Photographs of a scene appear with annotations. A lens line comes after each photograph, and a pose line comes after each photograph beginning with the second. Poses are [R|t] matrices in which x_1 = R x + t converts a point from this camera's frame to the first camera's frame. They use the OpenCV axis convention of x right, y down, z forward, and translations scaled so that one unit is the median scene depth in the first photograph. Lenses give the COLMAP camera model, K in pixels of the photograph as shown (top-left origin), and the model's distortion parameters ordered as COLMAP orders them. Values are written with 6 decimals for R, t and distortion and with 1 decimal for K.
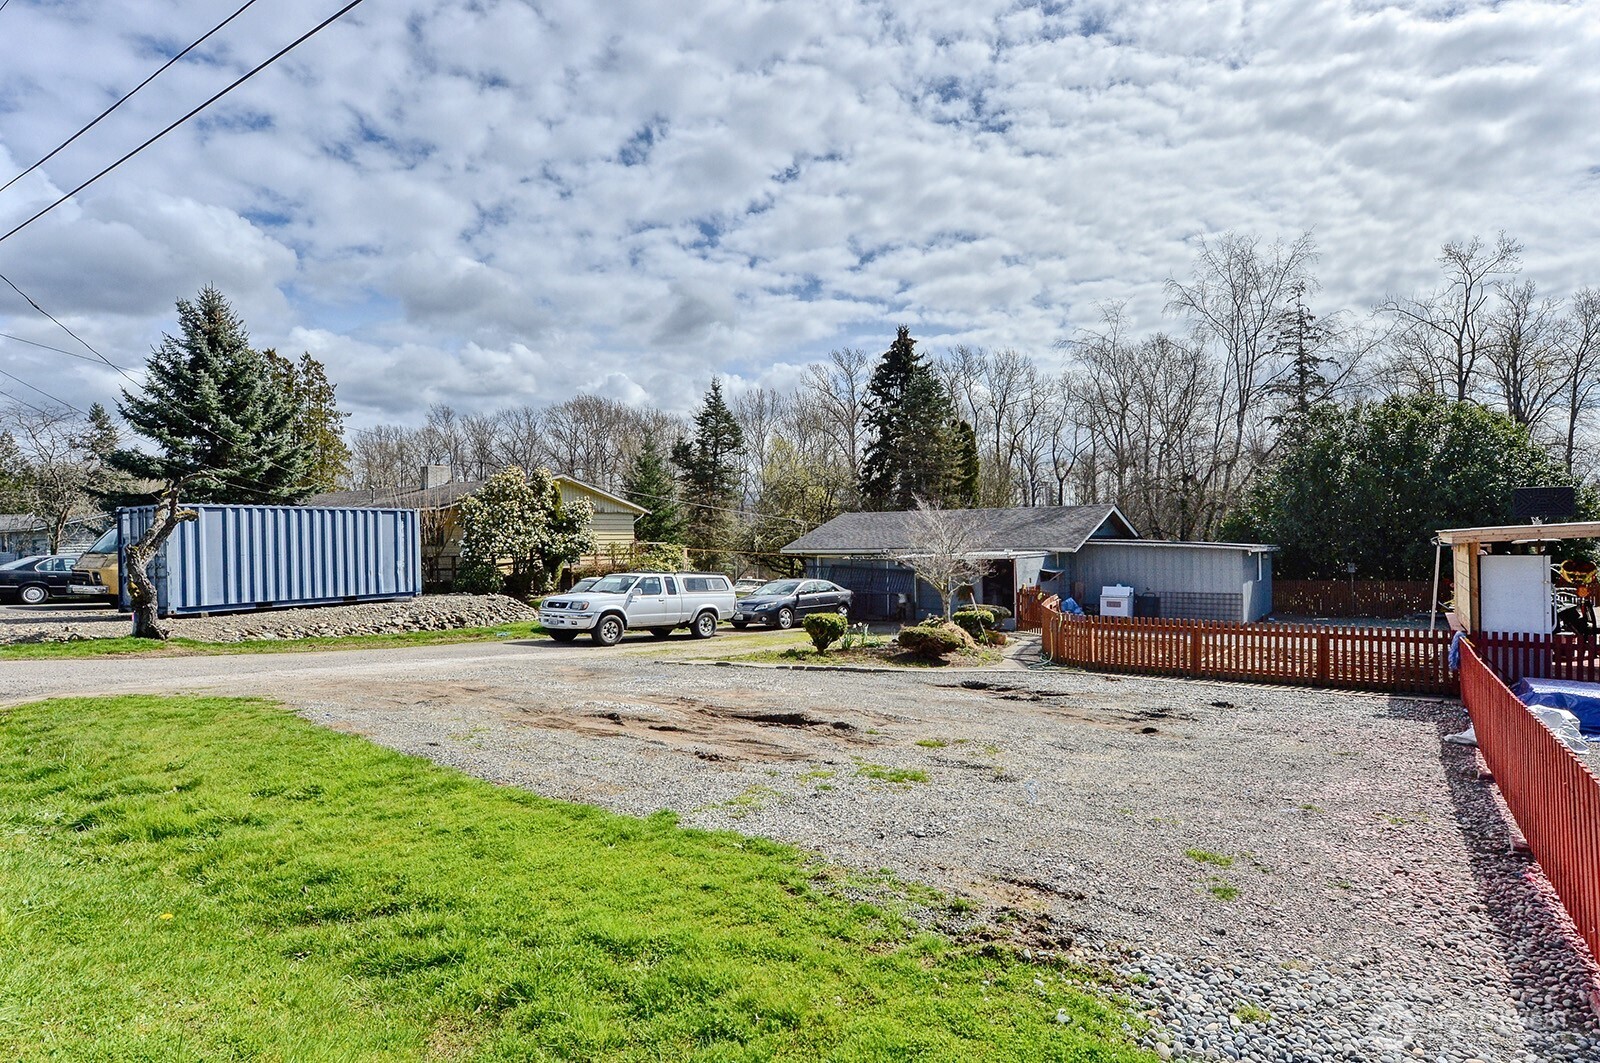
lens RADIAL K [[804.9, 0, 800.0], [0, 804.9, 531.5], [0, 0, 1]] dist [0.000954, 0.000092]
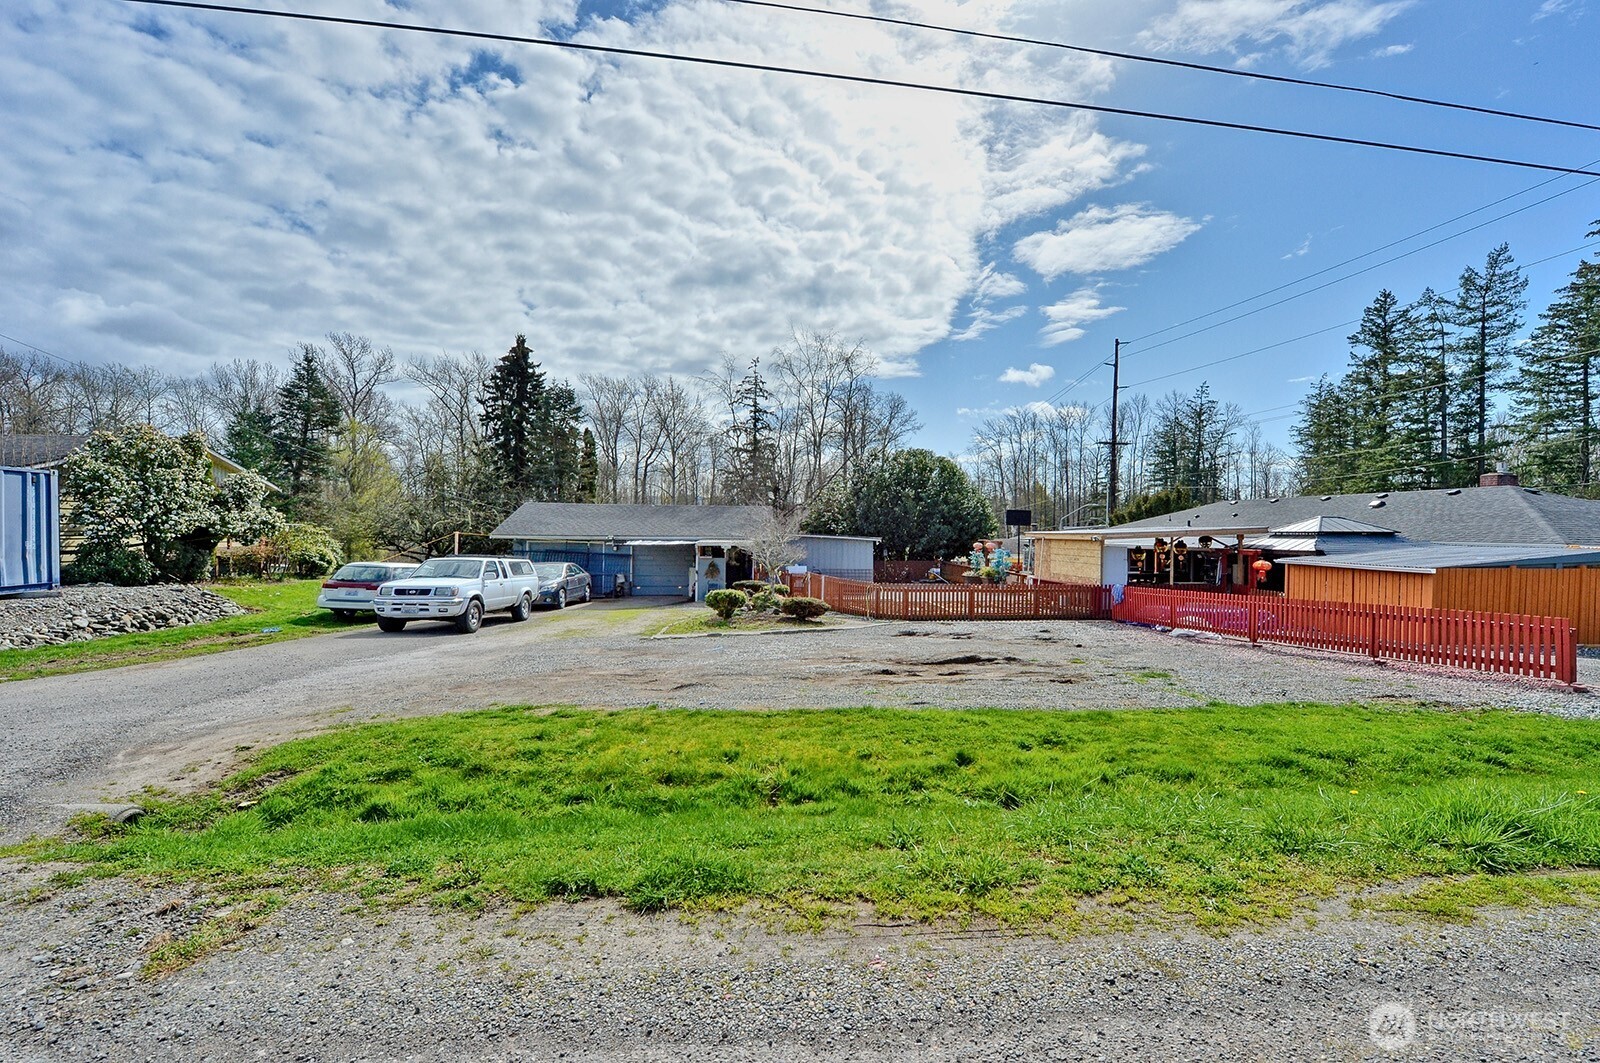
lens RADIAL K [[665.2, 0, 800.0], [0, 665.2, 531.5], [0, 0, 1]] dist [0.001957, -0.000336]
pose [[0.783818, 0.023447, 0.620547, -0.135737], [-0.030040, 0.999549, 0.000177, 0.003021], [-0.620263, -0.018780, 0.784169, 0.042014]]
